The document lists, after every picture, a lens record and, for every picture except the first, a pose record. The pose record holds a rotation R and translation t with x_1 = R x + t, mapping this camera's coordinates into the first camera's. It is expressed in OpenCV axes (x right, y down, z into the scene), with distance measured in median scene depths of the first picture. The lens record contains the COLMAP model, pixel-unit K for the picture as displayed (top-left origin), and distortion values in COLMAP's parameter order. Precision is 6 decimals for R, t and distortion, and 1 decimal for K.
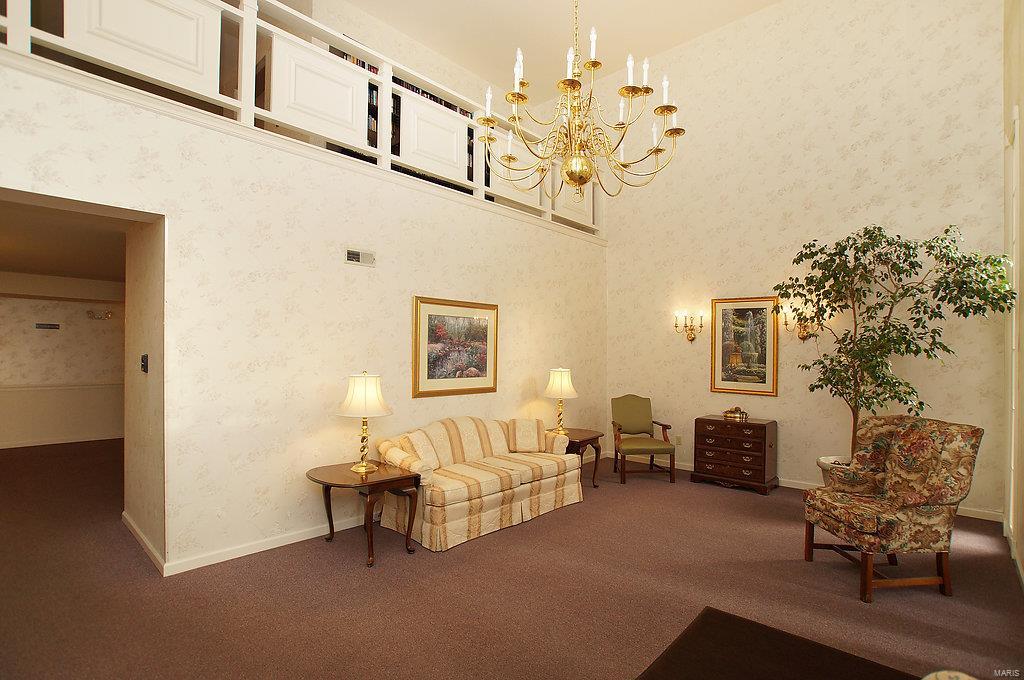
lens RADIAL K [[494.4, 0, 513.6], [0, 494.4, 350.2], [0, 0, 1]] dist [0.000571, 0.000342]
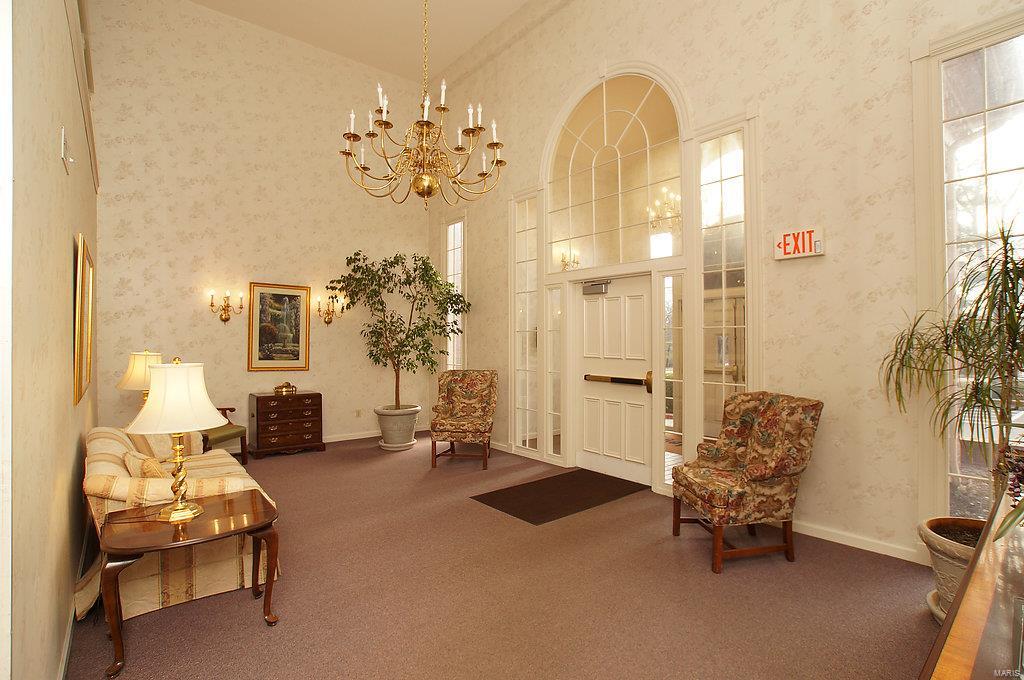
lens RADIAL K [[491.0, 0, 512.0], [0, 491.0, 340.0], [0, 0, 1]] dist [-0.032436, 0.000359]
pose [[0.161596, -0.005388, 0.986842, -0.539597], [-0.007324, 0.999951, 0.006659, 0.008040], [-0.986830, -0.008304, 0.161549, 0.311025]]
